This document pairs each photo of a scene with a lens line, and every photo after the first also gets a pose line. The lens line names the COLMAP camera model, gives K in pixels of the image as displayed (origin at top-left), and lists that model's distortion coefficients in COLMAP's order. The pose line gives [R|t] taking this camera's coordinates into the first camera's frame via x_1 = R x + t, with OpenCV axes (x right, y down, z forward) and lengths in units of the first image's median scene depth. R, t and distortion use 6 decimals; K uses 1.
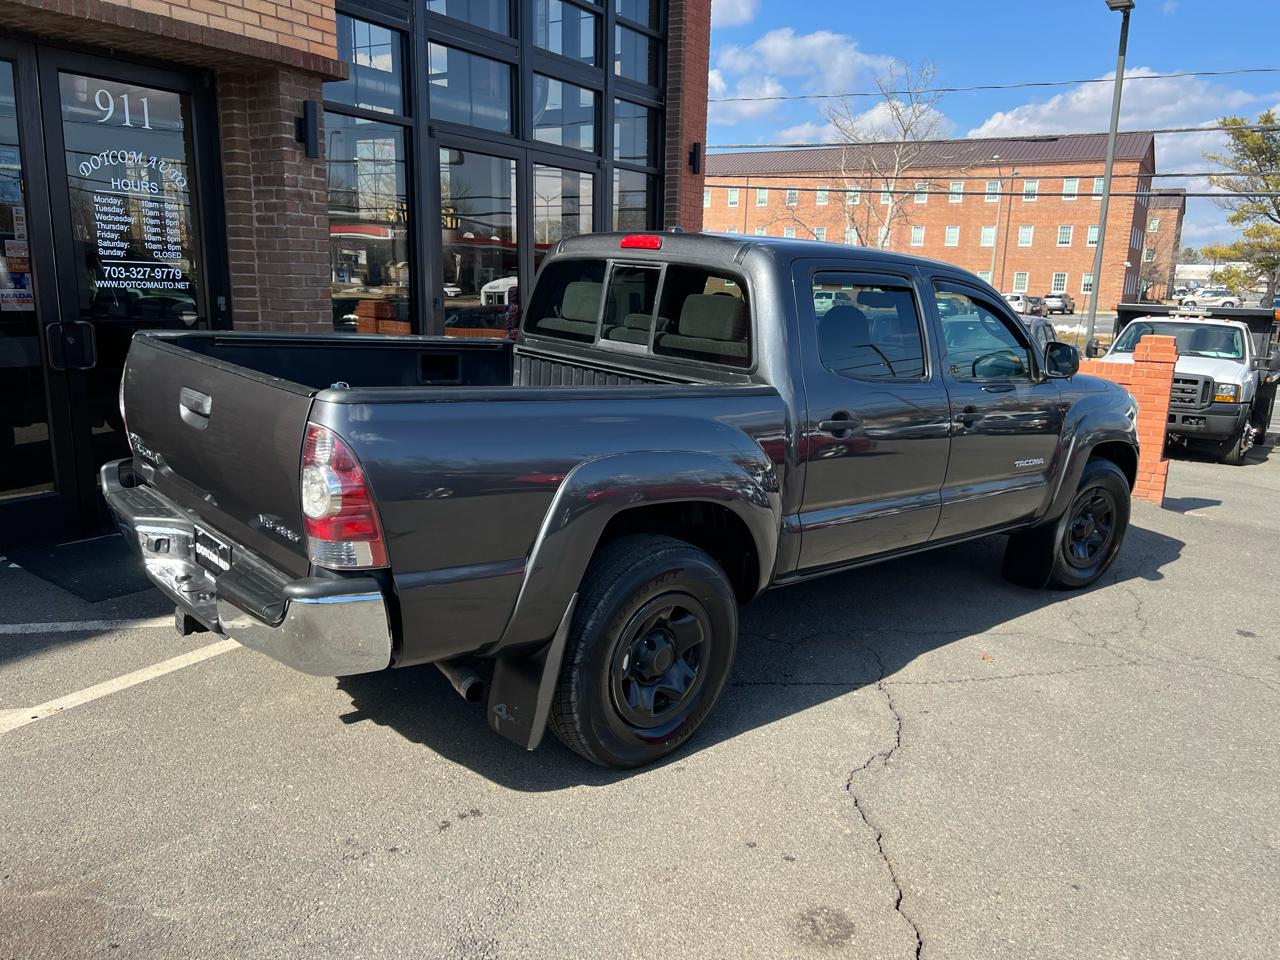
lens RADIAL K [[975.6, 0, 662.1], [0, 975.6, 488.1], [0, 0, 1]] dist [0.046647, -0.053972]
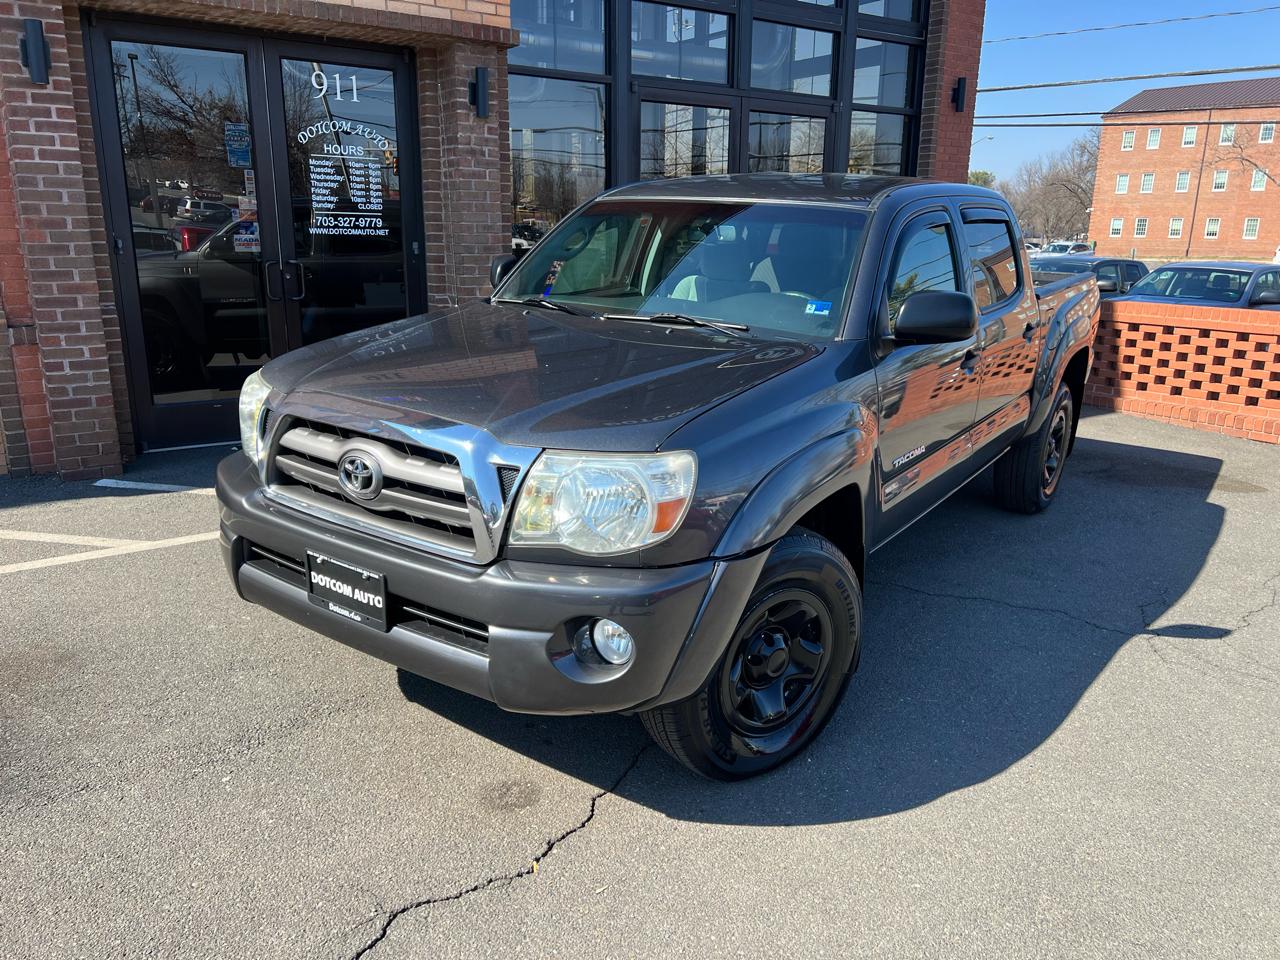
lens RADIAL K [[975.6, 0, 649.4], [0, 975.6, 490.4], [0, 0, 1]] dist [0.046647, -0.053972]
pose [[0.909699, 0.095616, -0.404111, 0.338218], [-0.078560, 0.995184, 0.058621, 0.013021], [0.407770, -0.021581, 0.912830, 0.029404]]
